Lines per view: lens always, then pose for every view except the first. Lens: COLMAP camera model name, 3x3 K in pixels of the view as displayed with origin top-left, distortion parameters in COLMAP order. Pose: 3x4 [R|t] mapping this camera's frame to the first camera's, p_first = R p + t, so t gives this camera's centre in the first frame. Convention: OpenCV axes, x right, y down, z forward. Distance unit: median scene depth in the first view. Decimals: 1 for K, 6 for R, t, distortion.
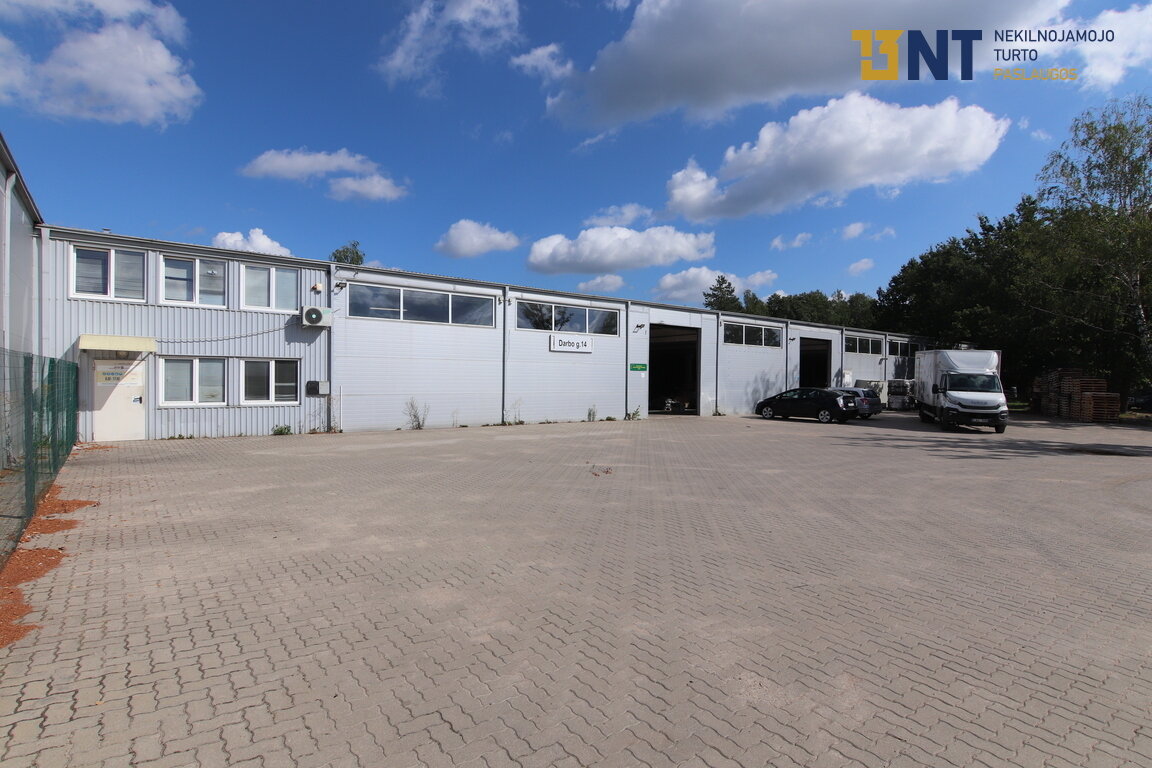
lens RADIAL K [[575.0, 0, 576.0], [0, 575.0, 384.0], [0, 0, 1]] dist [-0.000478, -0.000914]
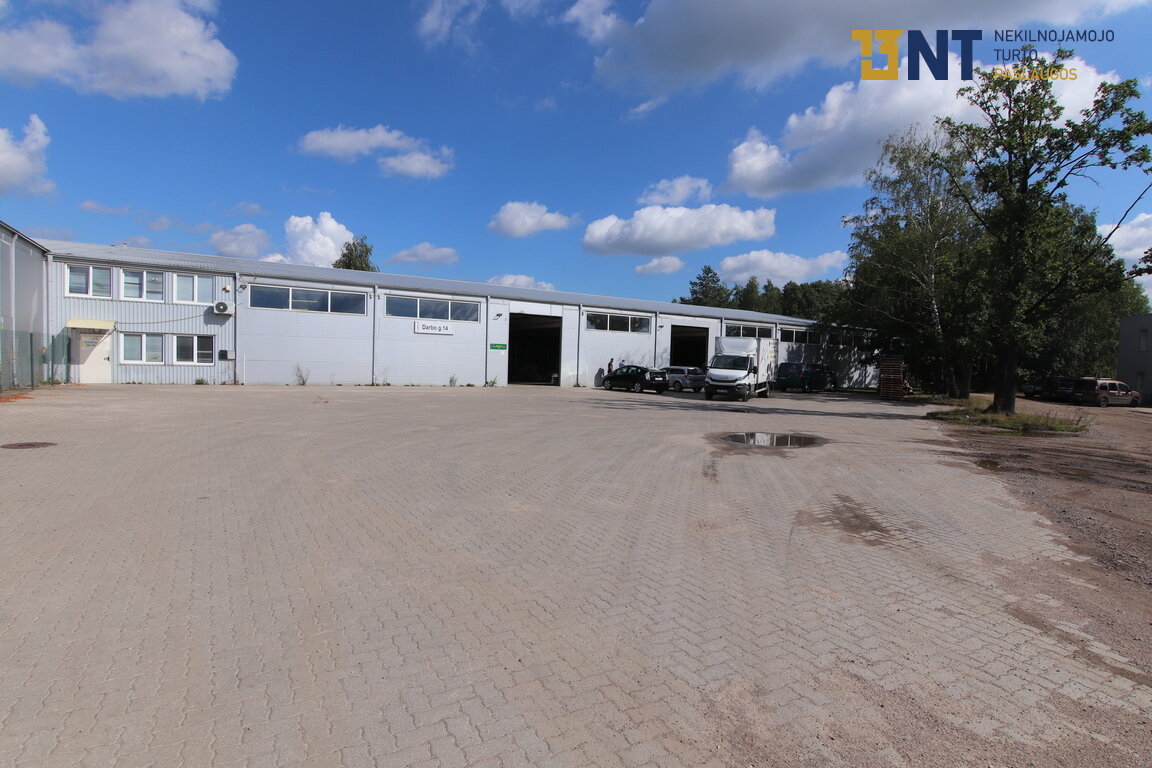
lens RADIAL K [[575.0, 0, 576.0], [0, 575.0, 384.0], [0, 0, 1]] dist [-0.000478, -0.000914]
pose [[0.993411, 0.024333, -0.111990, 0.601818], [-0.021191, 0.999350, 0.029168, 0.019079], [0.112627, -0.026603, 0.993281, -0.381309]]
